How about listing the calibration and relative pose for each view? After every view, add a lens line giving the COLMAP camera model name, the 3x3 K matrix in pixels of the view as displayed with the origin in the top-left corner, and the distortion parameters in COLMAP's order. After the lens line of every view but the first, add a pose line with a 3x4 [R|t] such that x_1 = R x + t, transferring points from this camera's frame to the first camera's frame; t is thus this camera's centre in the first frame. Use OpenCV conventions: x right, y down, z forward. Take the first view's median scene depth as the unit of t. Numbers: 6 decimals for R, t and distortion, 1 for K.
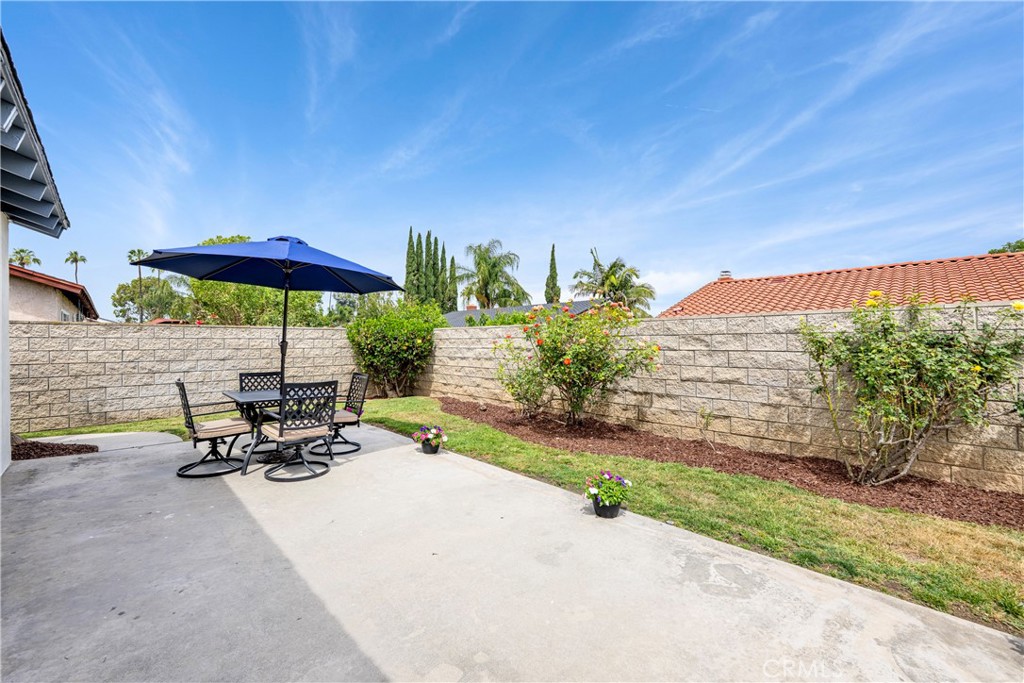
lens RADIAL K [[406.5, 0, 509.6], [0, 406.5, 341.1], [0, 0, 1]] dist [-0.000797, -0.000229]
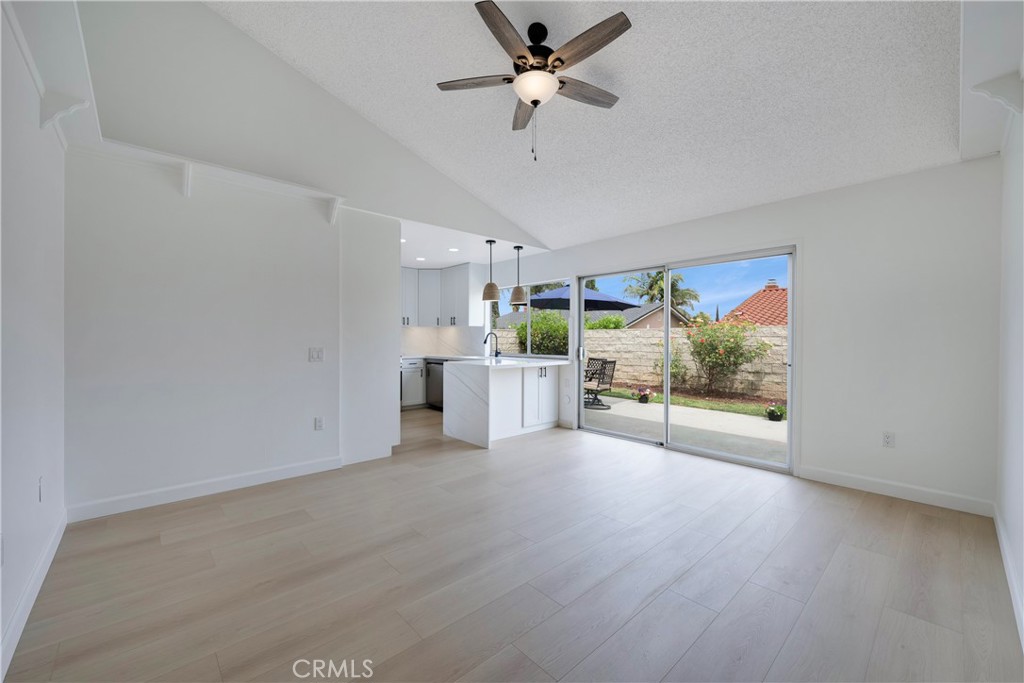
lens RADIAL K [[406.5, 0, 509.6], [0, 406.5, 341.1], [0, 0, 1]] dist [-0.000797, -0.000229]
pose [[0.999248, 0.004098, -0.038550, -0.677448], [-0.003843, 0.999970, 0.006687, -0.003982], [0.038576, -0.006534, 0.999234, -0.751676]]
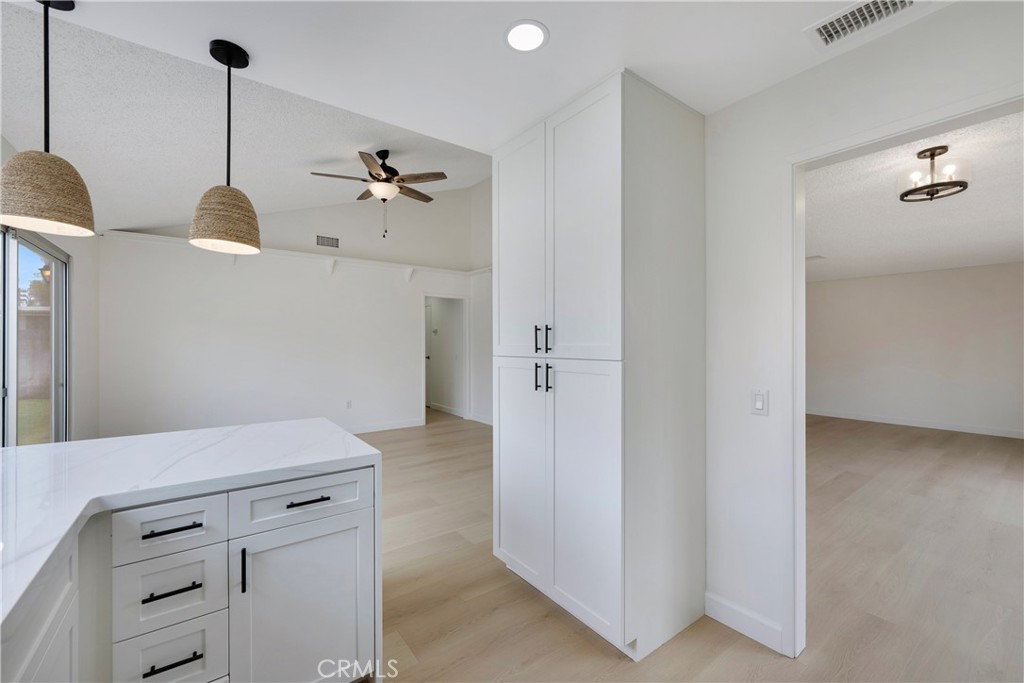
lens RADIAL K [[412.5, 0, 501.0], [0, 412.5, 343.5], [0, 0, 1]] dist [0.000591, 0.000052]
pose [[-0.988804, -0.001811, 0.149207, -1.013667], [-0.001775, 0.999998, 0.000378, -0.025109], [-0.149207, 0.000109, -0.988806, 0.539496]]
